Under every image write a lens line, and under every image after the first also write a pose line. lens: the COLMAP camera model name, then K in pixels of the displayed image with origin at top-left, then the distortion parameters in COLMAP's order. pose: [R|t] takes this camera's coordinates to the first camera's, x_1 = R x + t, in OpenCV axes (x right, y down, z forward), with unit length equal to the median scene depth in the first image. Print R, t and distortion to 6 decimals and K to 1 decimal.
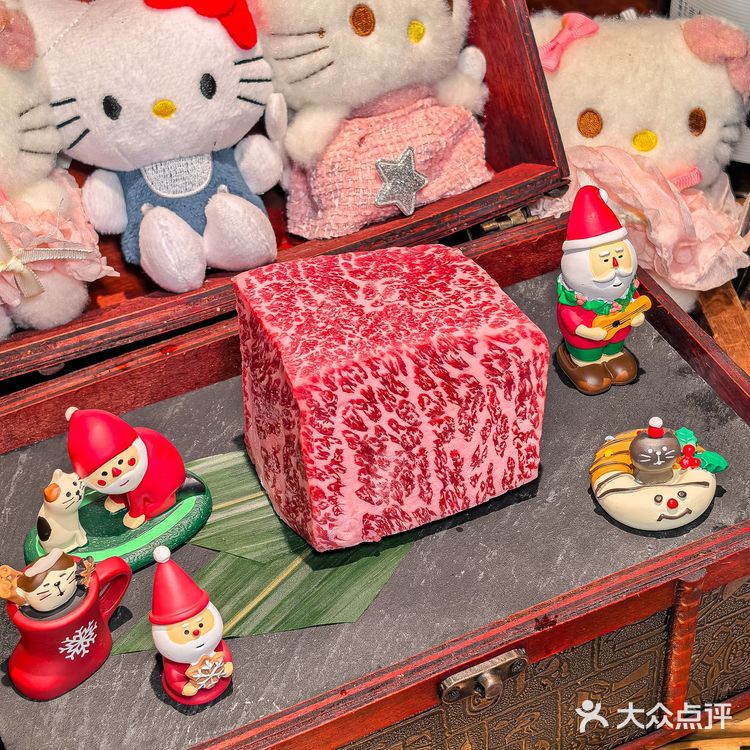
lens RADIAL K [[1583.7, 0, 375.0], [0, 1583.7, 375.0], [0, 0, 1]] dist [0.158308, -0.323070]
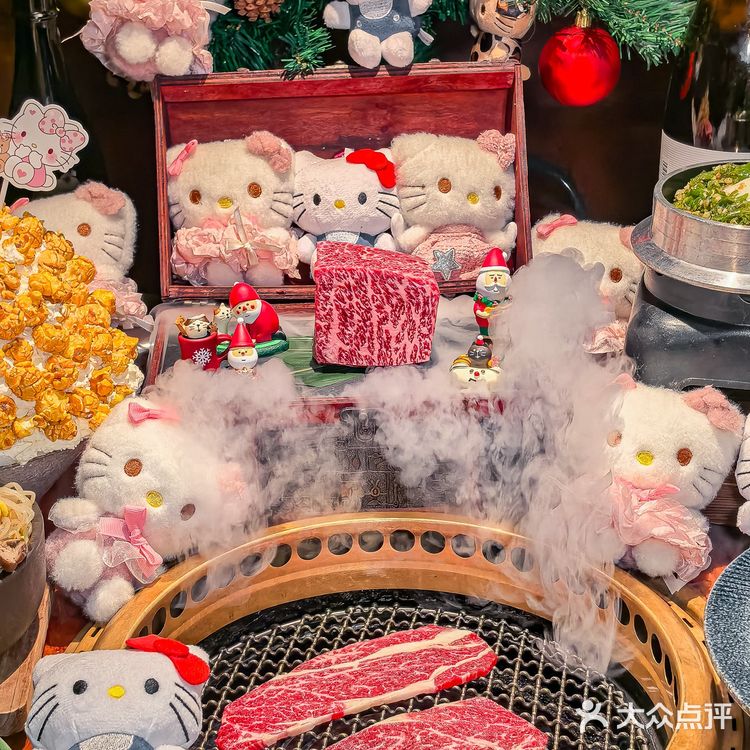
lens RADIAL K [[1583.7, 0, 375.0], [0, 1583.7, 375.0], [0, 0, 1]] dist [0.158308, -0.323070]
pose [[0.914180, 0.176958, -0.364638, 0.826777], [-0.285054, 0.920268, -0.268050, 0.682168], [0.288131, 0.348987, 0.891733, -0.911362]]
